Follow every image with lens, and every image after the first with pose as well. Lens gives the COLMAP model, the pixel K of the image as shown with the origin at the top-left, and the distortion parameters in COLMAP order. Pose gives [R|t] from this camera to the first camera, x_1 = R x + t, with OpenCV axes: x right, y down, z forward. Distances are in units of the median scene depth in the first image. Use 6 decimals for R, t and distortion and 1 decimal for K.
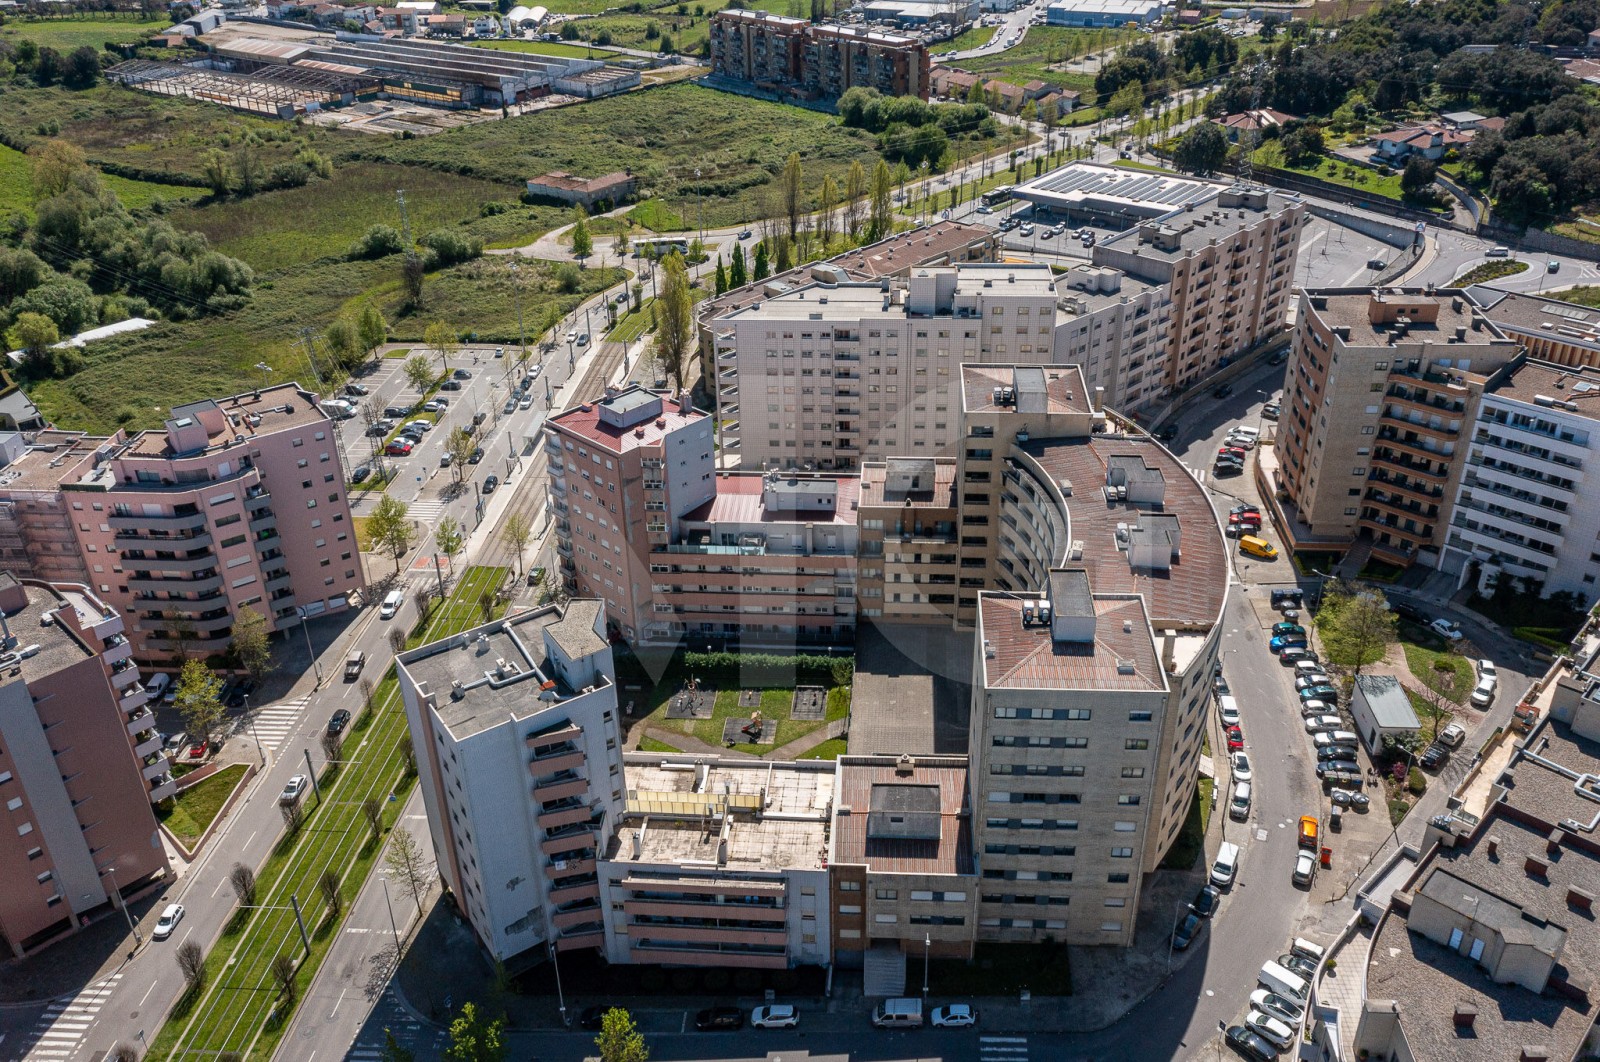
lens RADIAL K [[1309.2, 0, 802.4], [0, 1309.2, 538.6], [0, 0, 1]] dist [-0.009174, 0.039557]
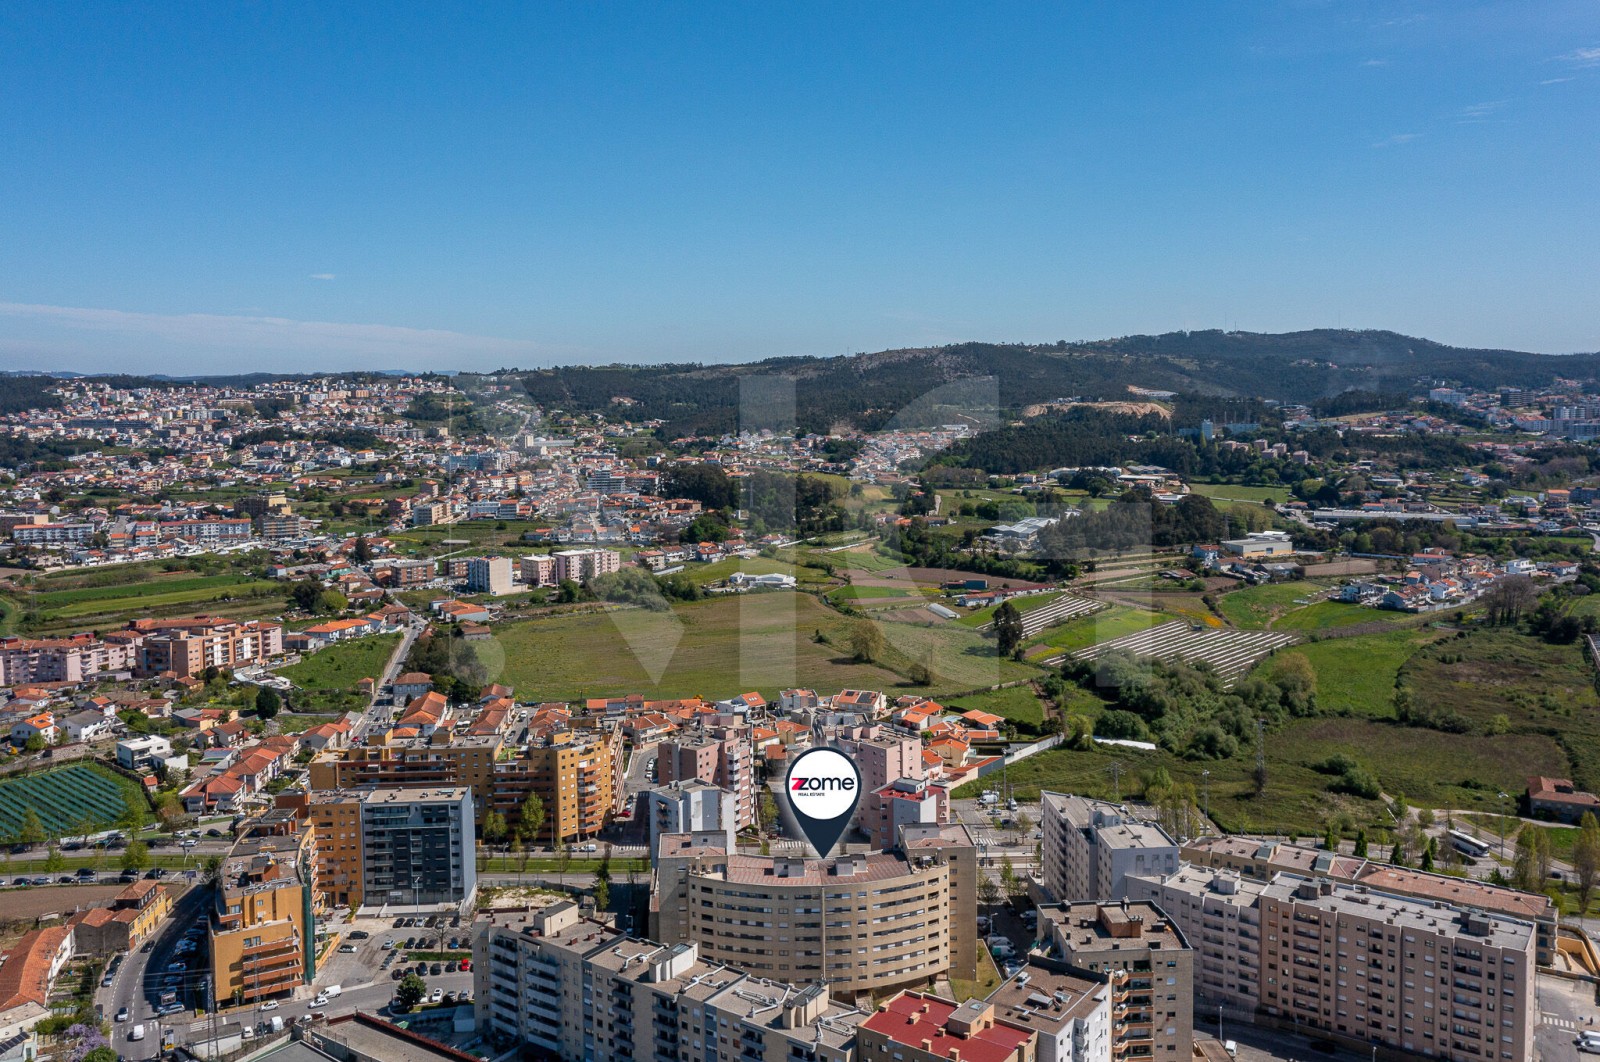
lens RADIAL K [[1309.2, 0, 782.1], [0, 1309.2, 483.0], [0, 0, 1]] dist [-0.009174, 0.039557]
pose [[0.127629, 0.095176, -0.987245, 1.735155], [-0.482954, 0.875371, 0.021956, -0.440854], [0.866295, 0.473991, 0.157688, 0.268510]]
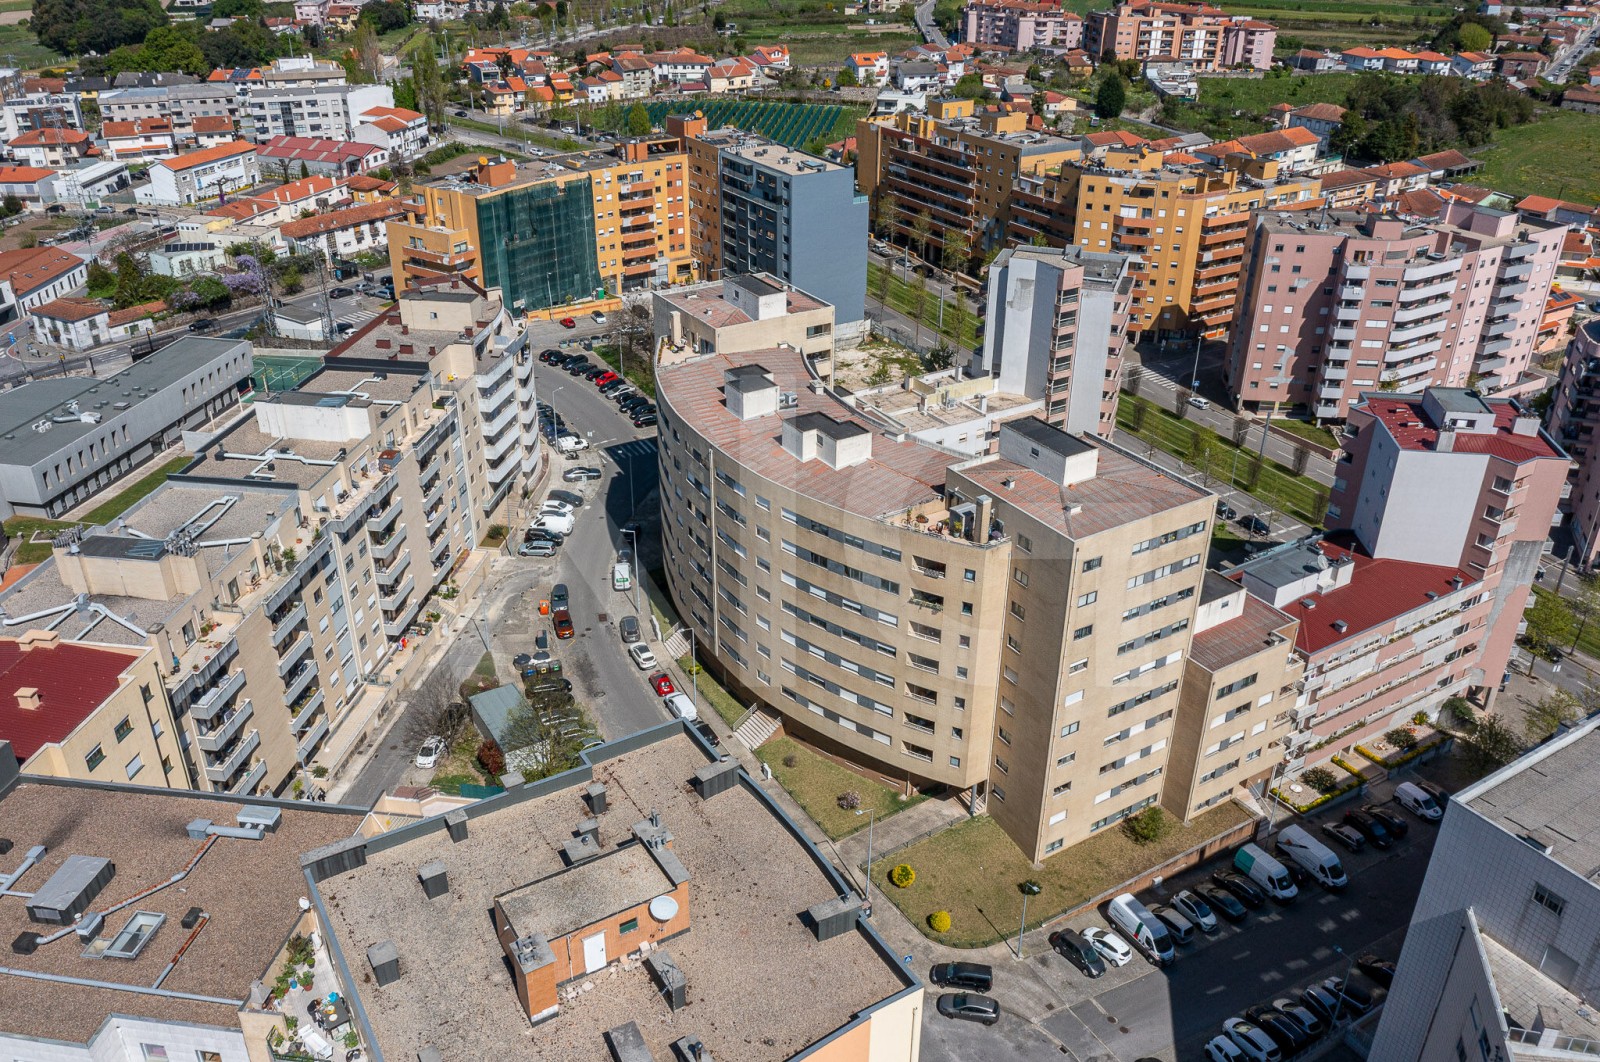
lens RADIAL K [[1247.9, 0, 792.4], [0, 1247.9, 527.1], [0, 0, 1]] dist [0.001585, 0.009612]
pose [[-0.811687, 0.286760, -0.508854, 0.556506], [-0.282613, 0.569607, 0.771801, -0.494454], [0.511169, 0.770270, -0.381301, 1.080664]]
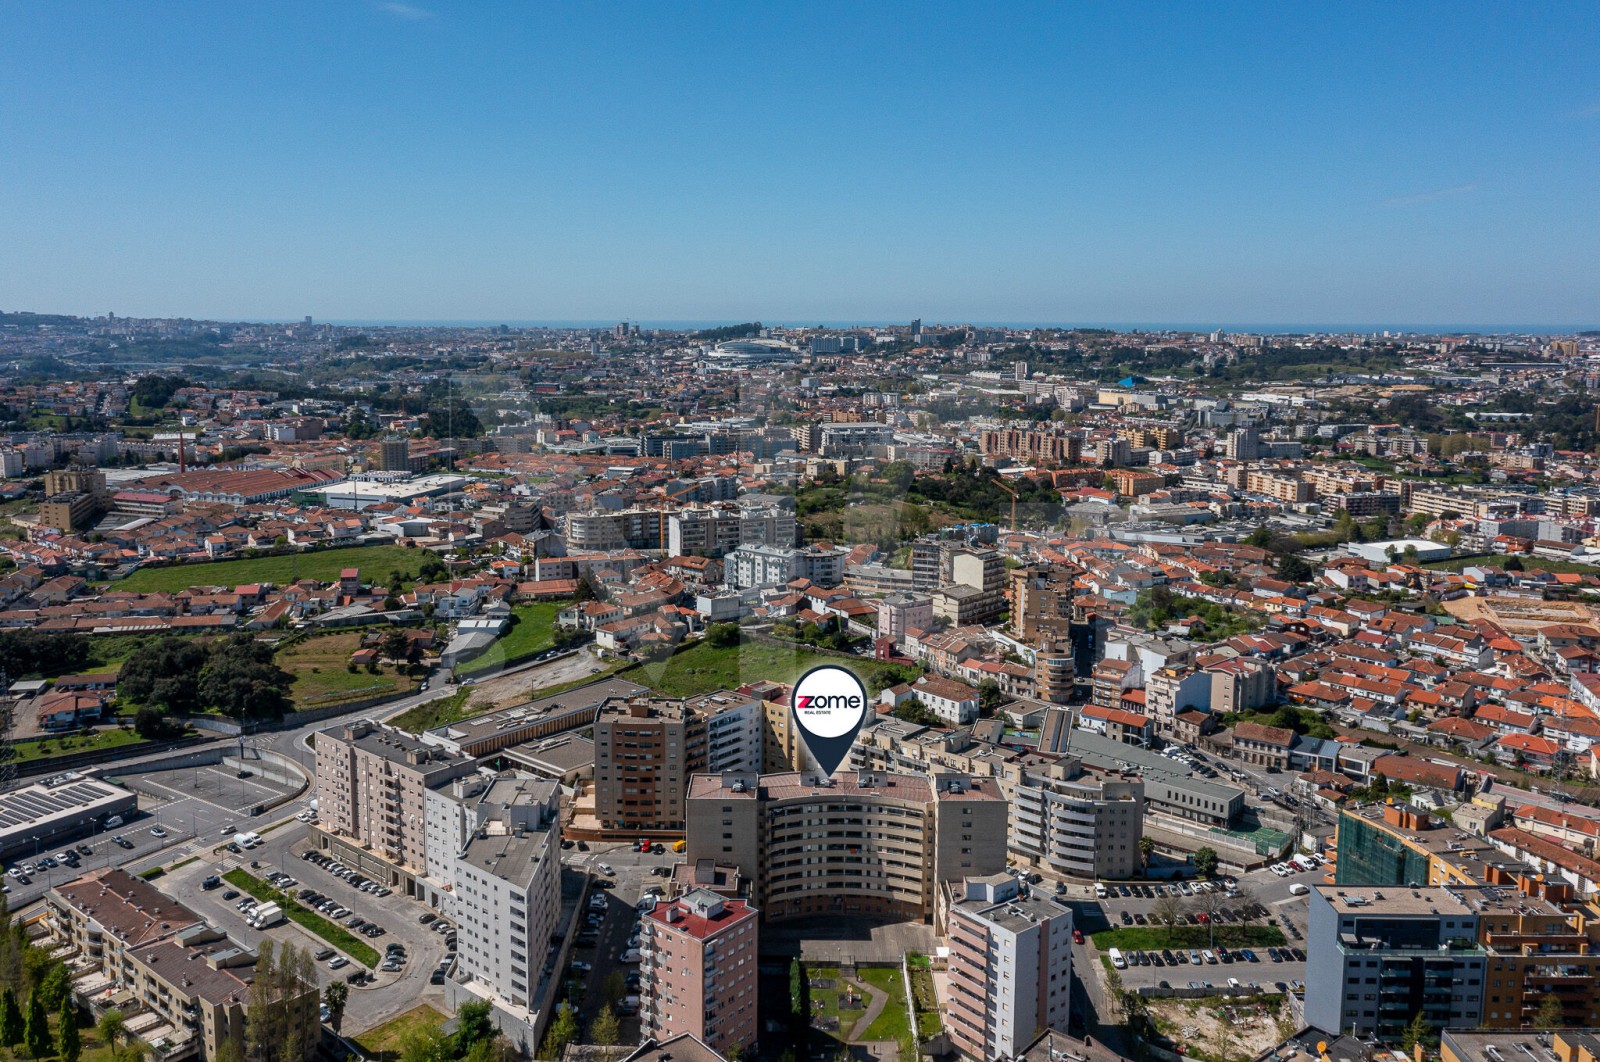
lens RADIAL K [[1290.0, 0, 795.9], [0, 1290.0, 490.4], [0, 0, 1]] dist [-0.020449, 0.051776]
pose [[-0.069925, -0.113604, 0.991062, -1.429411], [0.493067, 0.859713, 0.133337, -0.599319], [-0.867177, 0.497984, -0.004101, 0.654257]]
